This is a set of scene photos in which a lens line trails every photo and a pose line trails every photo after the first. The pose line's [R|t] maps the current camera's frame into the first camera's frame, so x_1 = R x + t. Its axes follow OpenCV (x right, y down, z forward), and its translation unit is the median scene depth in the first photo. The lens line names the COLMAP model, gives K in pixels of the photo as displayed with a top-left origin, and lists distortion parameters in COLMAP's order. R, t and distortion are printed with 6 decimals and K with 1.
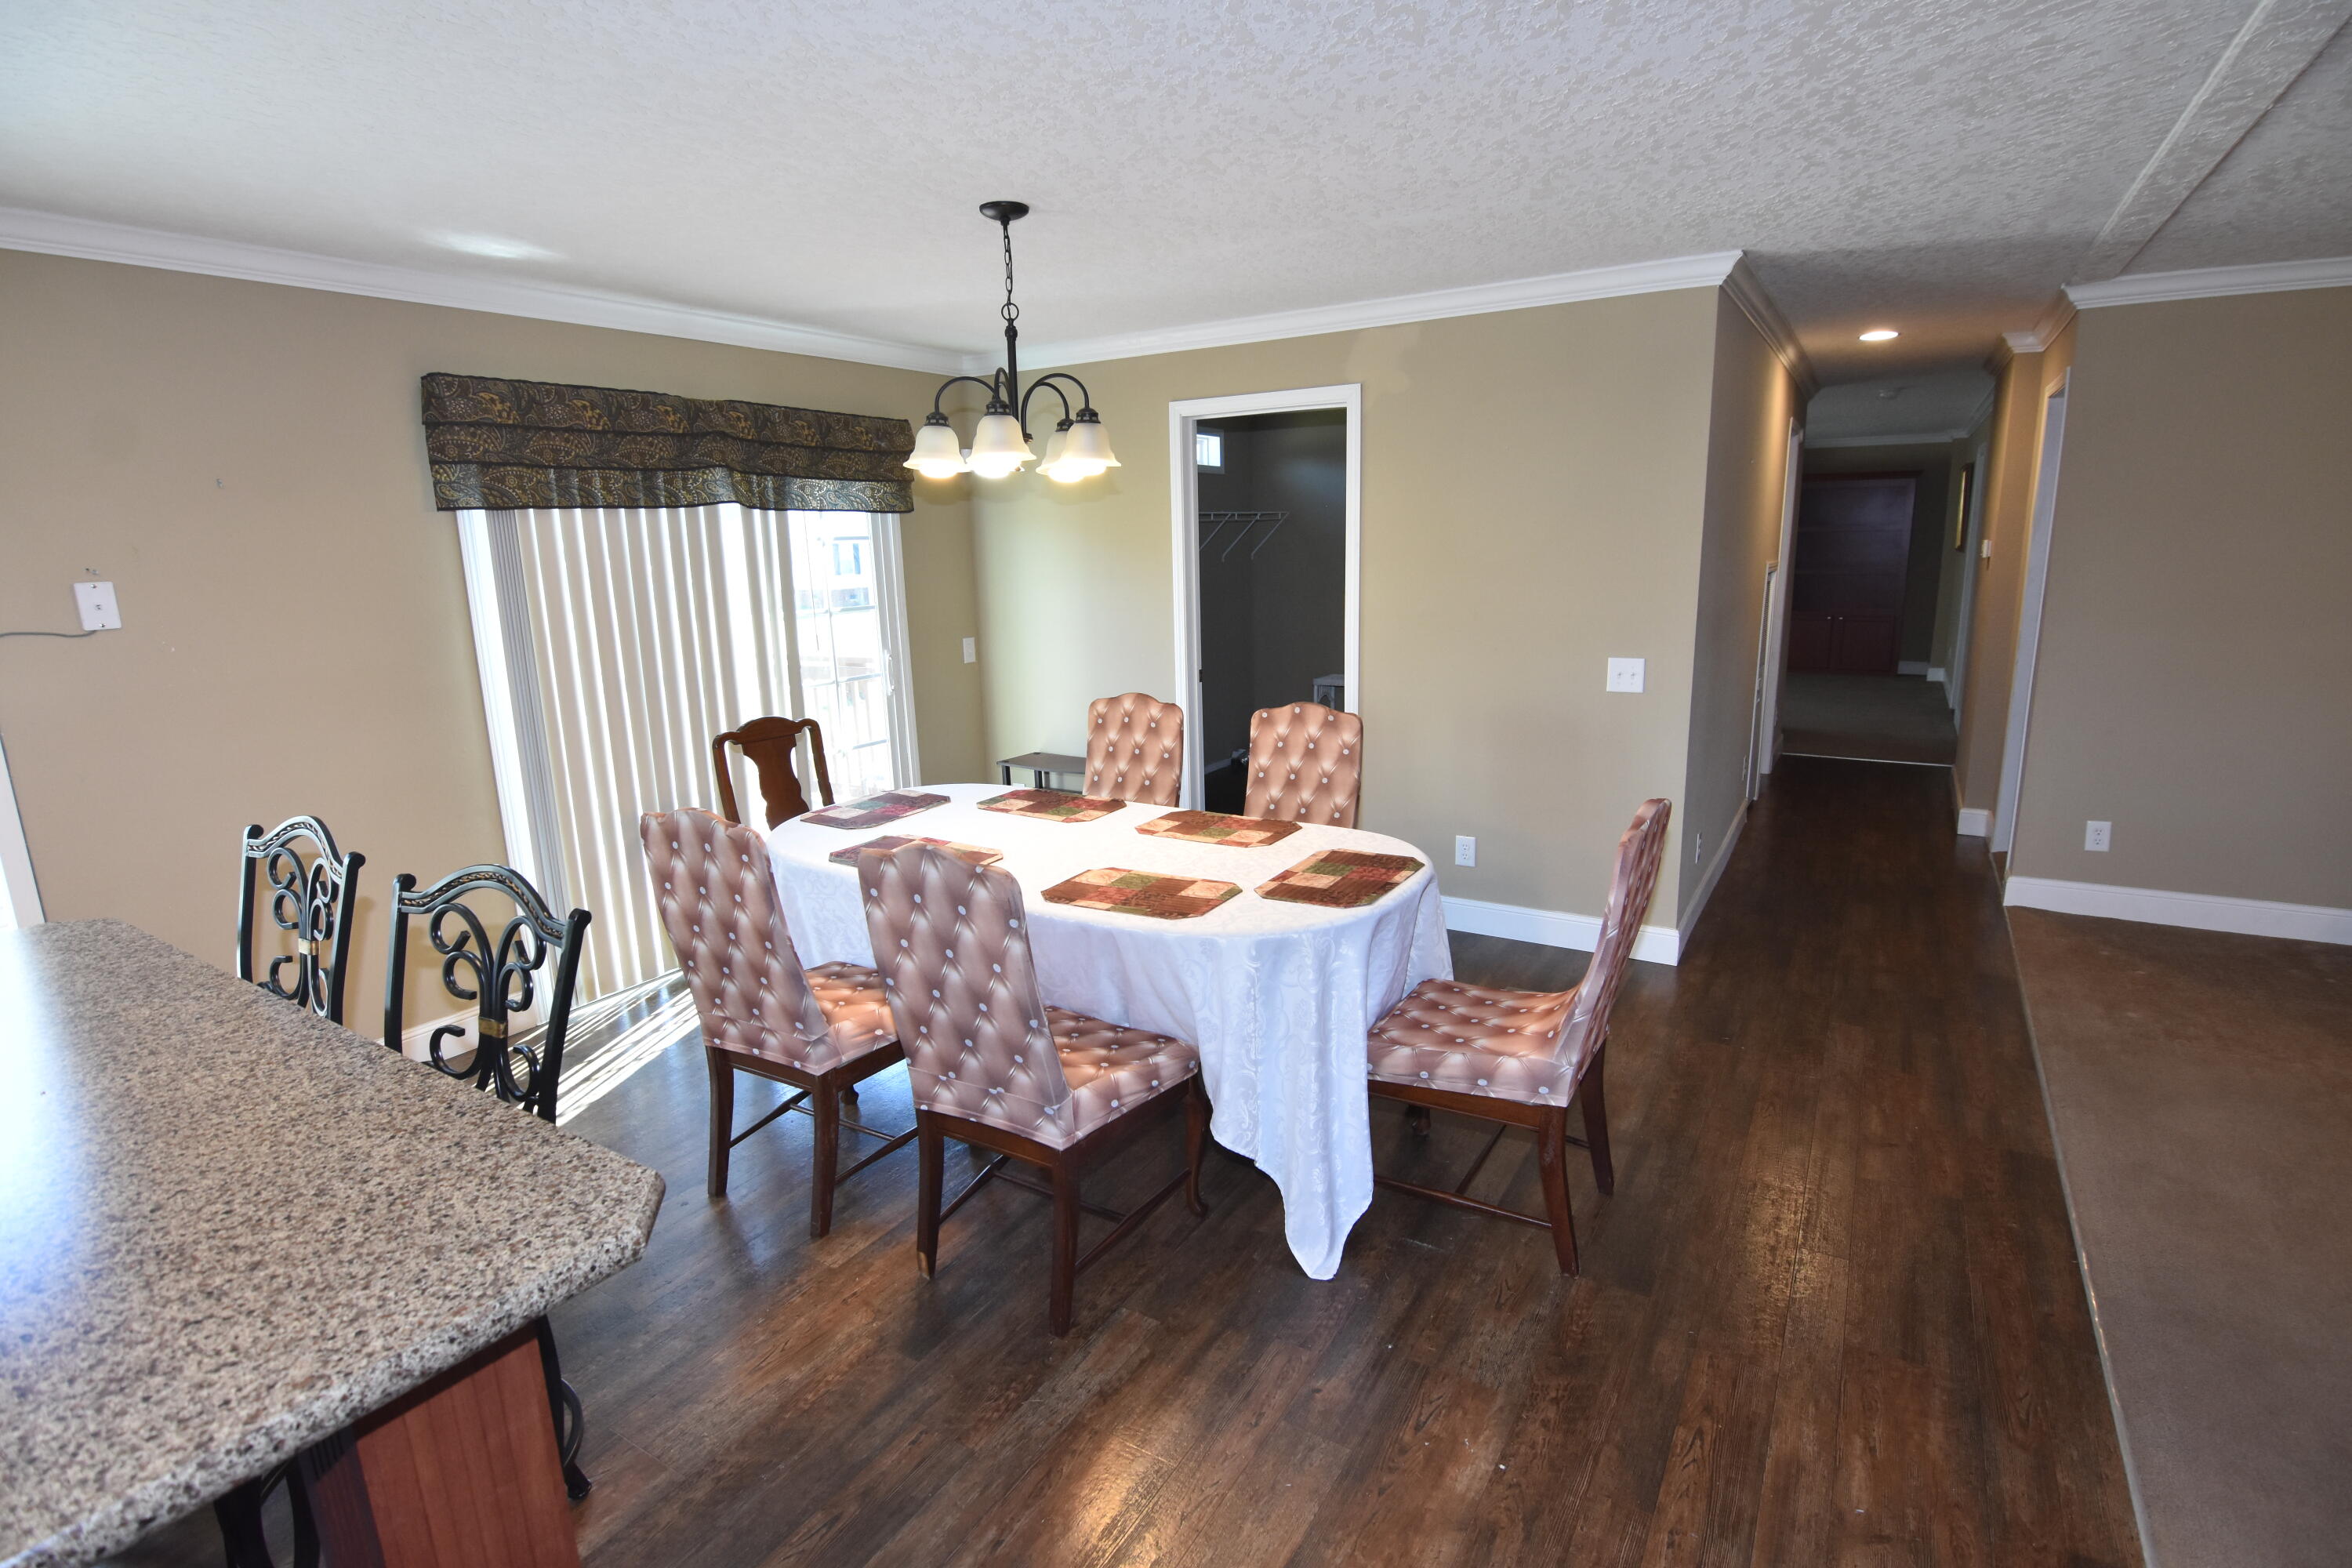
lens RADIAL K [[1147.5, 0, 1182.0], [0, 1147.5, 778.2], [0, 0, 1]] dist [0.000315, 0.000093]
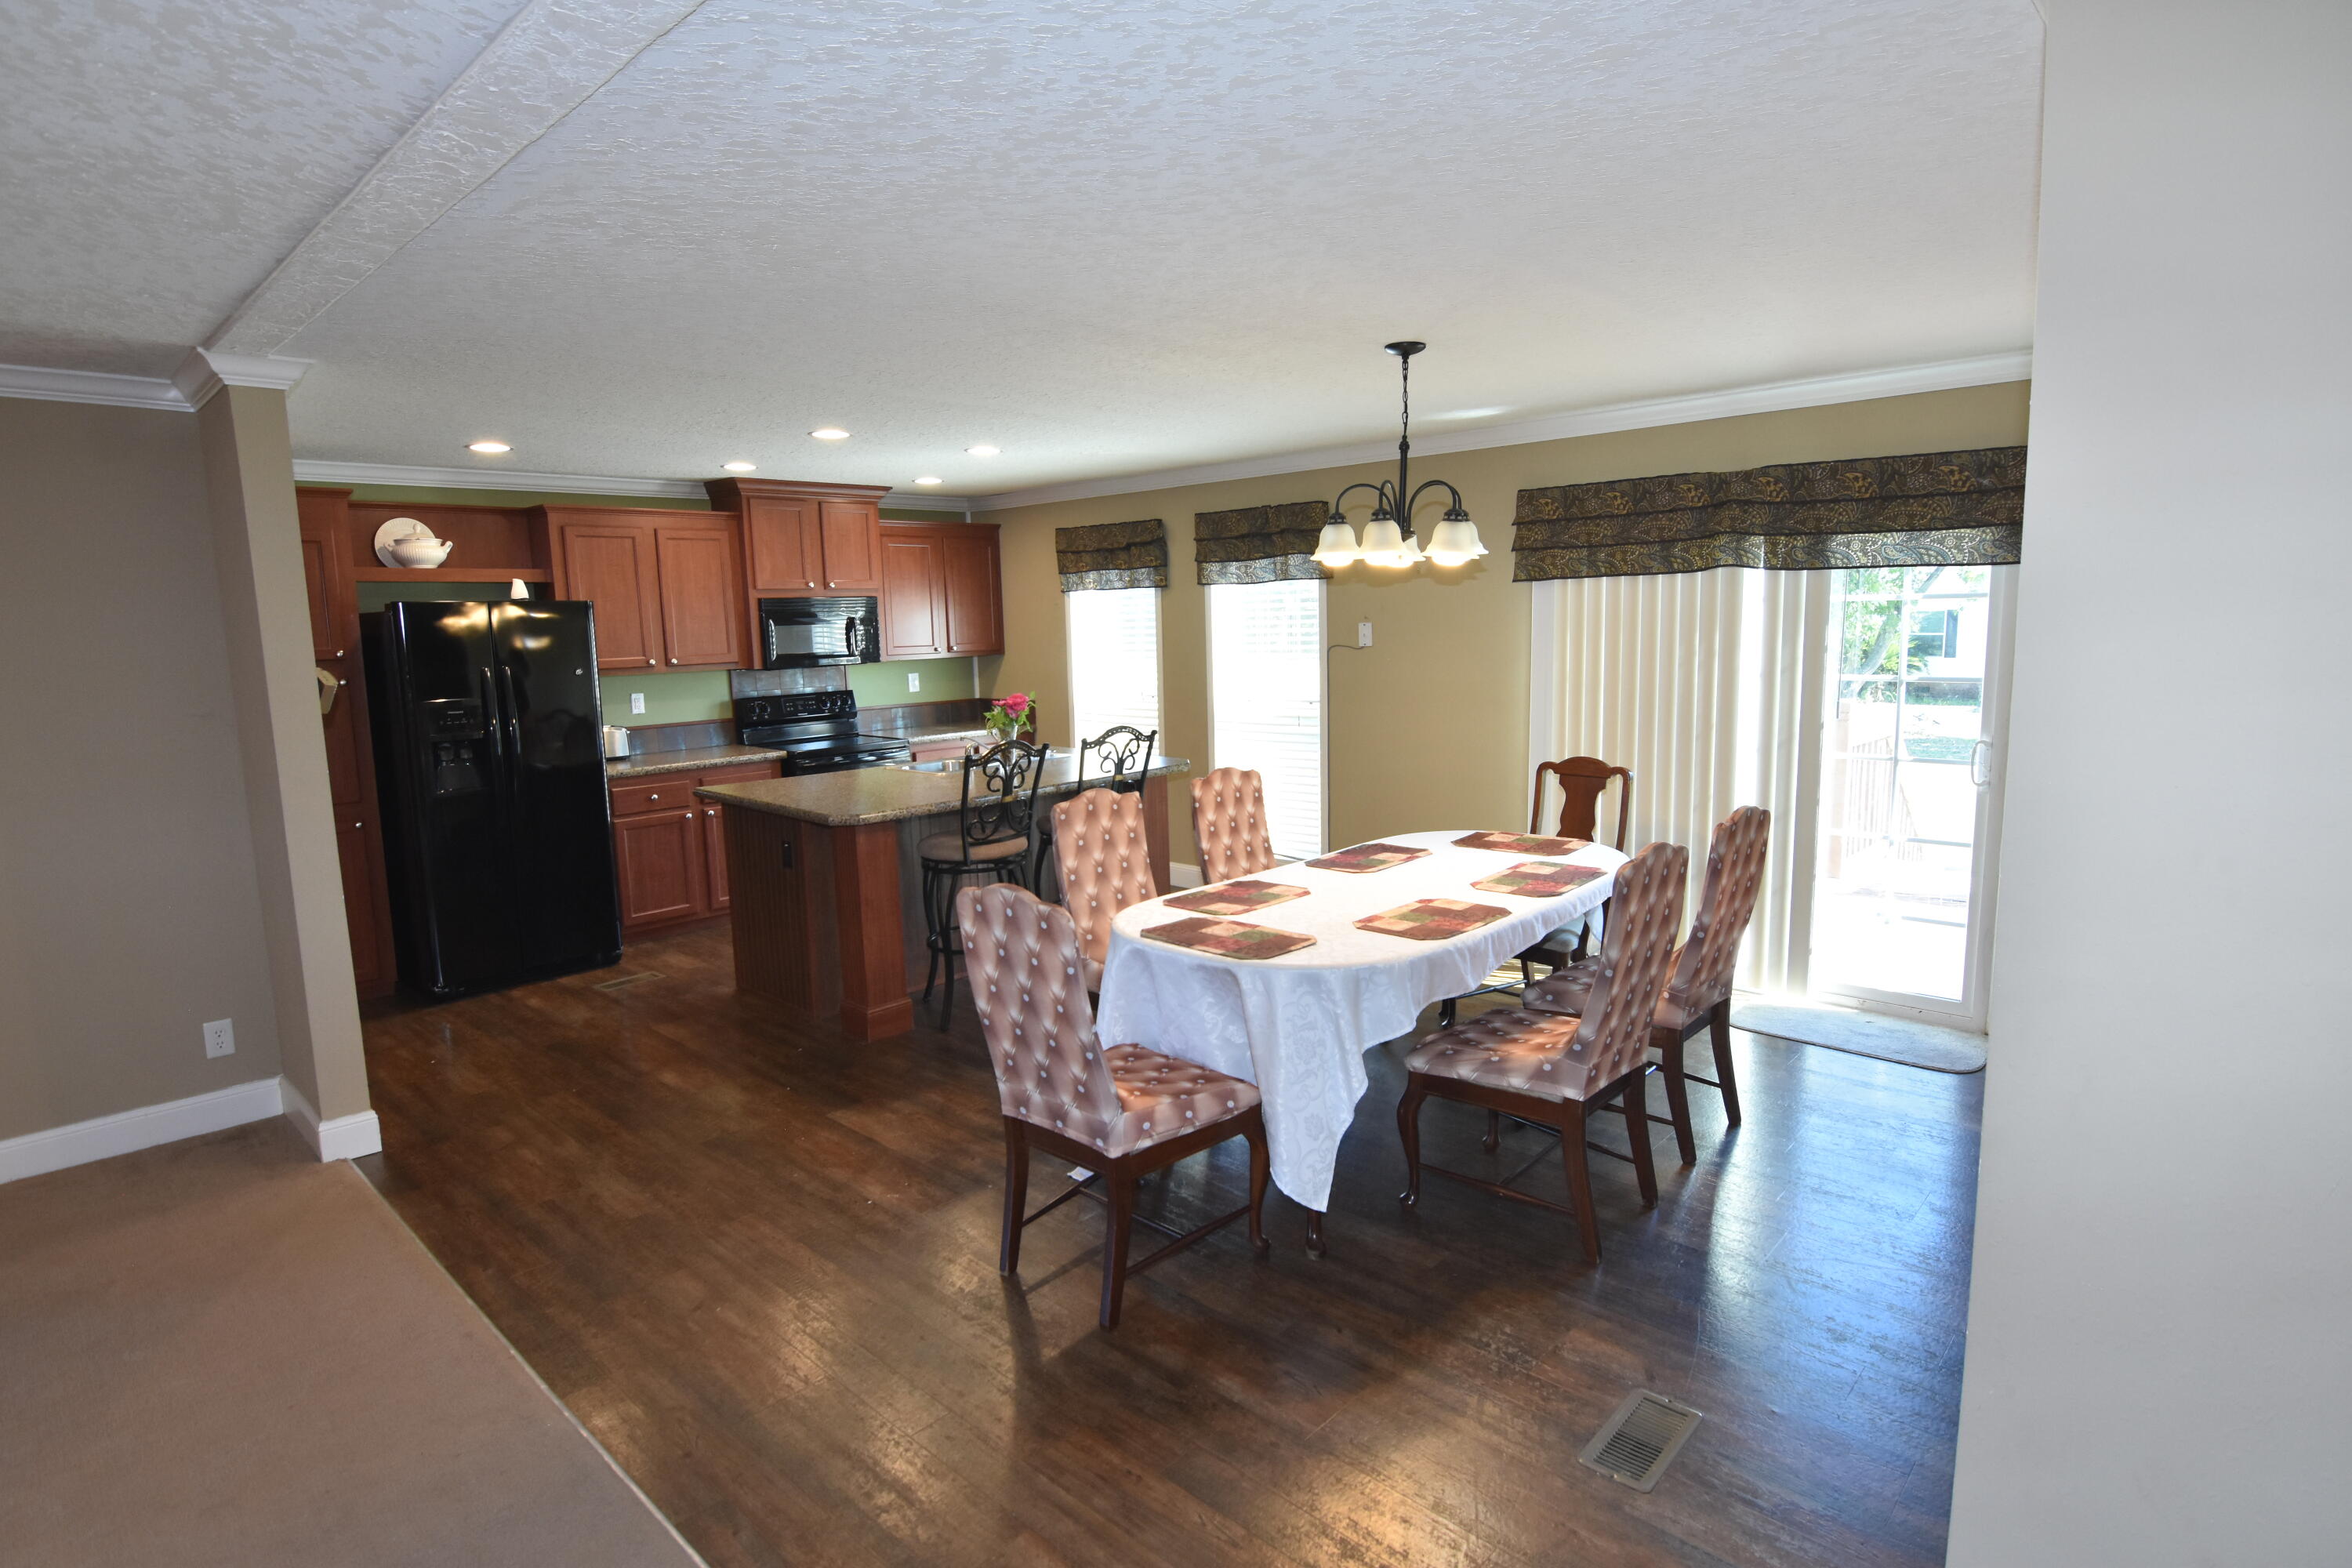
lens RADIAL K [[1206.8, 0, 1176.0], [0, 1206.8, 784.0], [0, 0, 1]] dist [-0.005764, -0.000406]
pose [[-0.202533, 0.165134, -0.965252, 1.181123], [-0.175396, 0.963624, 0.201658, -0.264398], [0.963440, 0.210143, -0.166201, 1.073423]]
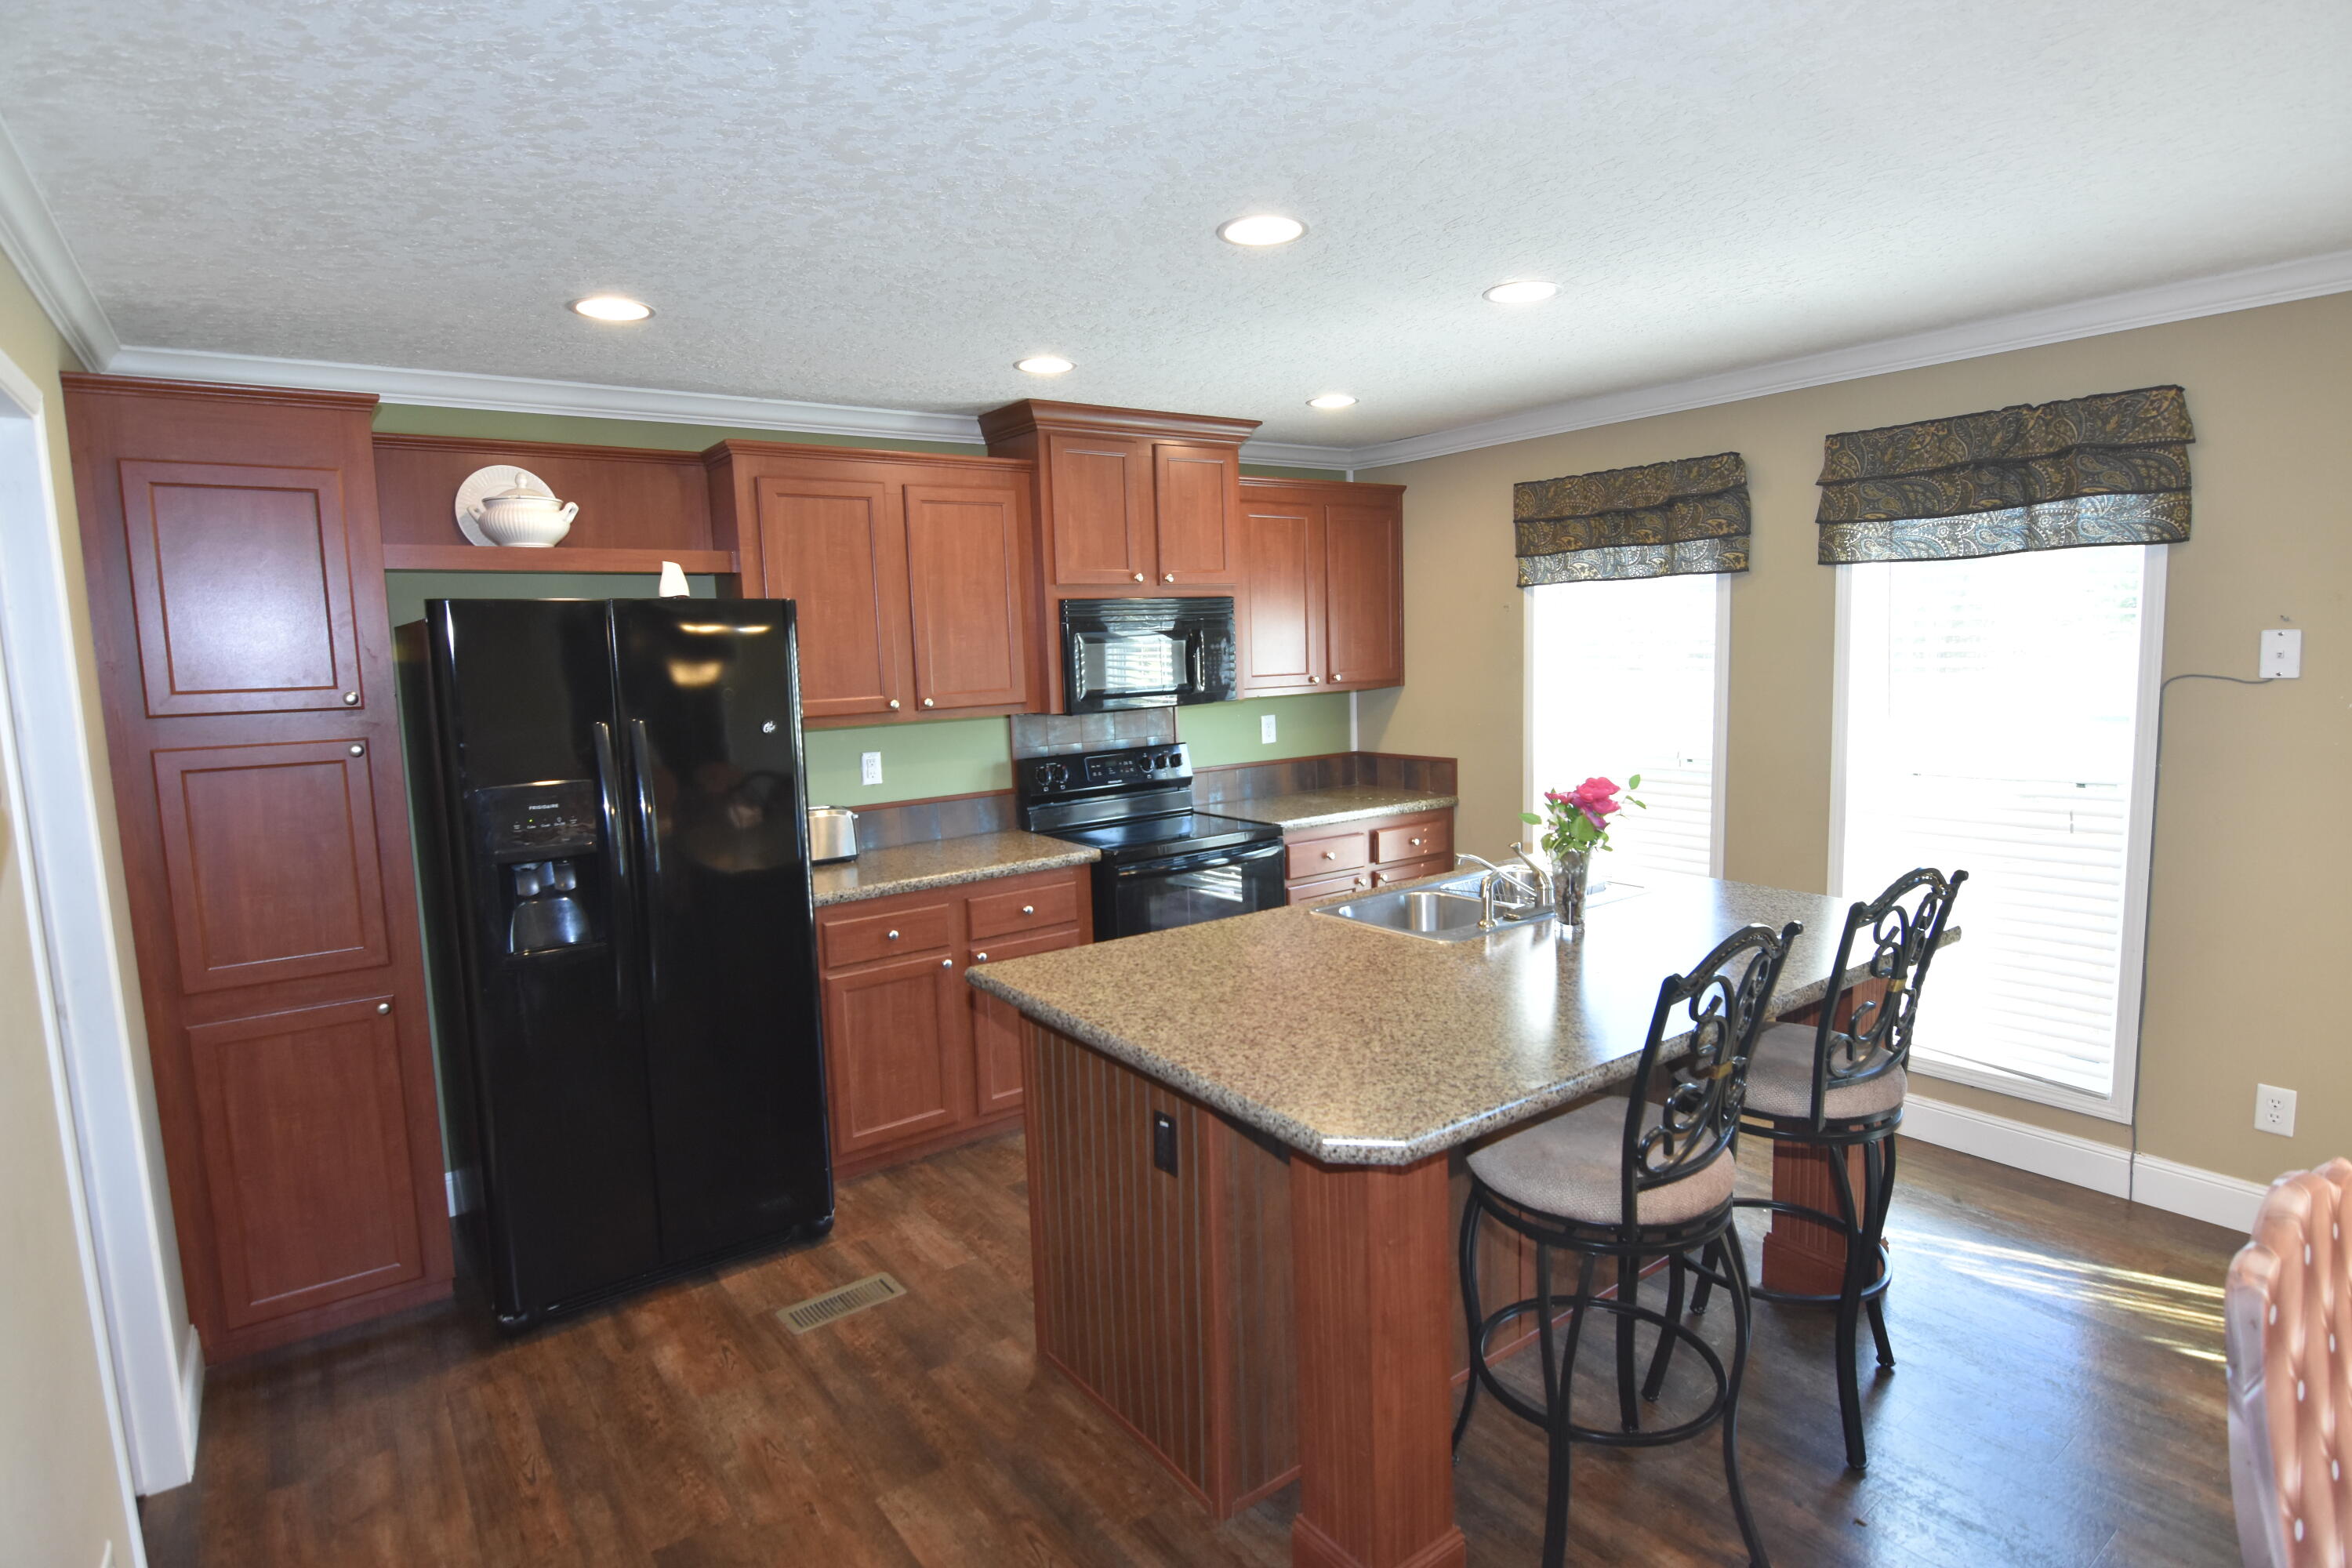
lens RADIAL K [[1218.9, 0, 1170.5], [0, 1218.9, 787.1], [0, 0, 1]] dist [0.001311, -0.000417]
pose [[-0.380436, 0.145750, -0.913250, 0.388776], [-0.151976, 0.964225, 0.217194, -0.126375], [0.912235, 0.221420, -0.344675, 0.534627]]
